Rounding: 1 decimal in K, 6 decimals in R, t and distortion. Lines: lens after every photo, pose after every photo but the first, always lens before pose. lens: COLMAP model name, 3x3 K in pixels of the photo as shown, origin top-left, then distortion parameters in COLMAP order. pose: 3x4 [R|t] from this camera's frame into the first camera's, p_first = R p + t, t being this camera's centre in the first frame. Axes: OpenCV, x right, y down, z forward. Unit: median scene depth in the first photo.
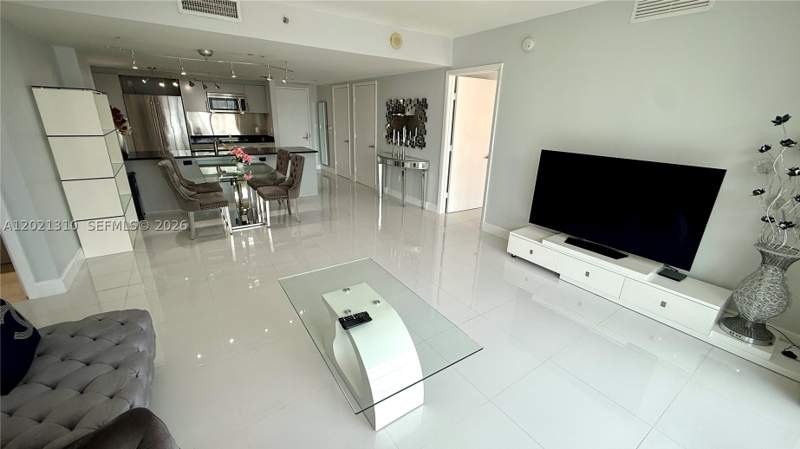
lens RADIAL K [[317.4, 0, 398.7], [0, 317.4, 225.6], [0, 0, 1]] dist [0.000442, 0.000004]
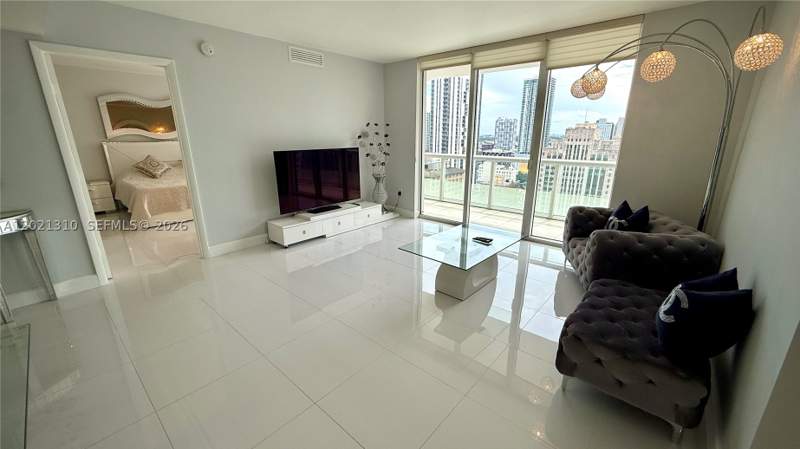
lens RADIAL K [[317.4, 0, 398.5], [0, 317.4, 221.5], [0, 0, 1]] dist [0.000442, 0.000004]
pose [[-0.244860, -0.285220, 0.926657, -0.827335], [0.314731, 0.880612, 0.354212, -0.283024], [-0.917054, 0.378380, -0.125859, 0.824088]]
